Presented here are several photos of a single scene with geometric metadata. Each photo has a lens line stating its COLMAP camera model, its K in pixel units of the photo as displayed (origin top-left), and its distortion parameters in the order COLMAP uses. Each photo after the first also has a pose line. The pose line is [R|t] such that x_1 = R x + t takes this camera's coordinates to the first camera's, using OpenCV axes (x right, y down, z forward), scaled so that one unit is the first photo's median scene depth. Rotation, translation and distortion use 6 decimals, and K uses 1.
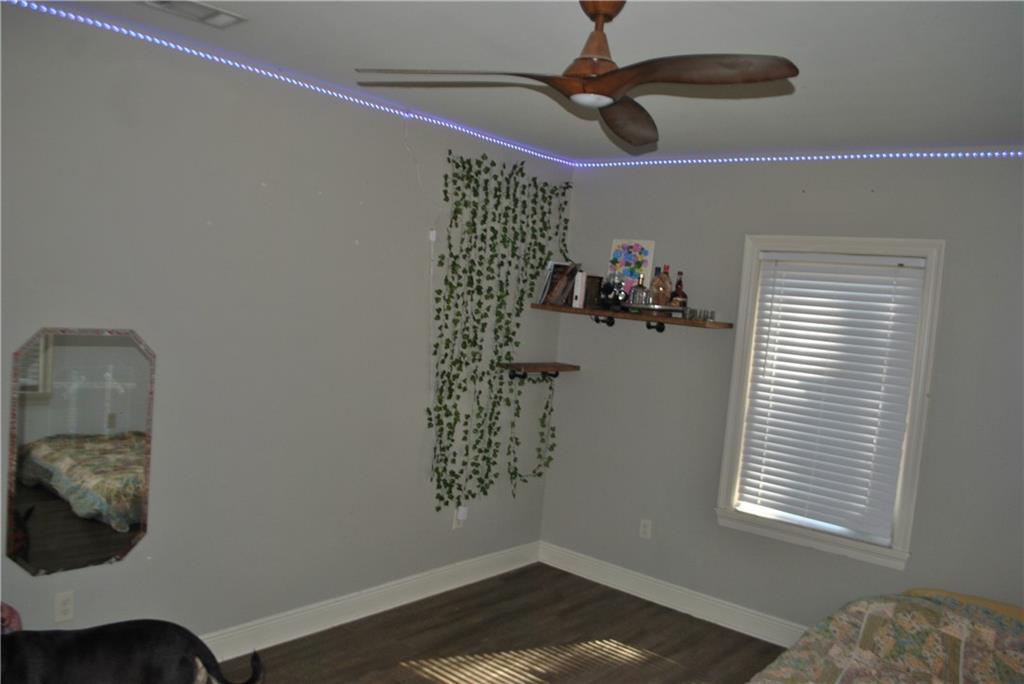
lens RADIAL K [[808.2, 0, 512.0], [0, 808.2, 342.0], [0, 0, 1]] dist [-0.059695, 0.004471]
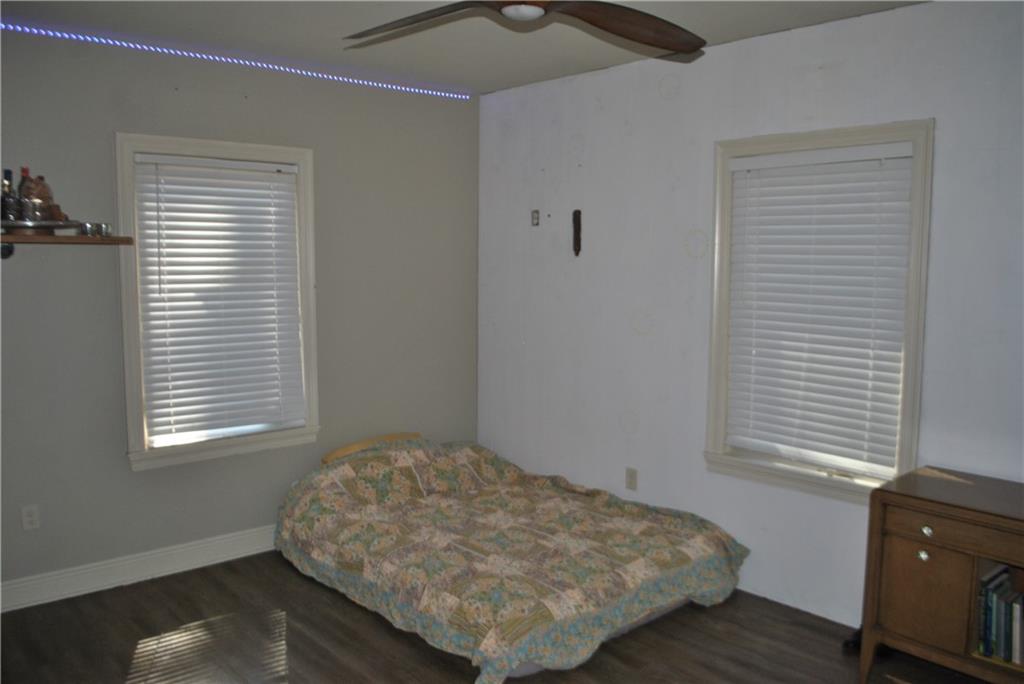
lens RADIAL K [[808.2, 0, 512.0], [0, 808.2, 342.0], [0, 0, 1]] dist [-0.059695, 0.004471]
pose [[0.155291, -0.192114, 0.969008, -0.530311], [0.059939, 0.980933, 0.184872, -0.048837], [-0.986049, 0.029373, 0.163845, 0.490223]]
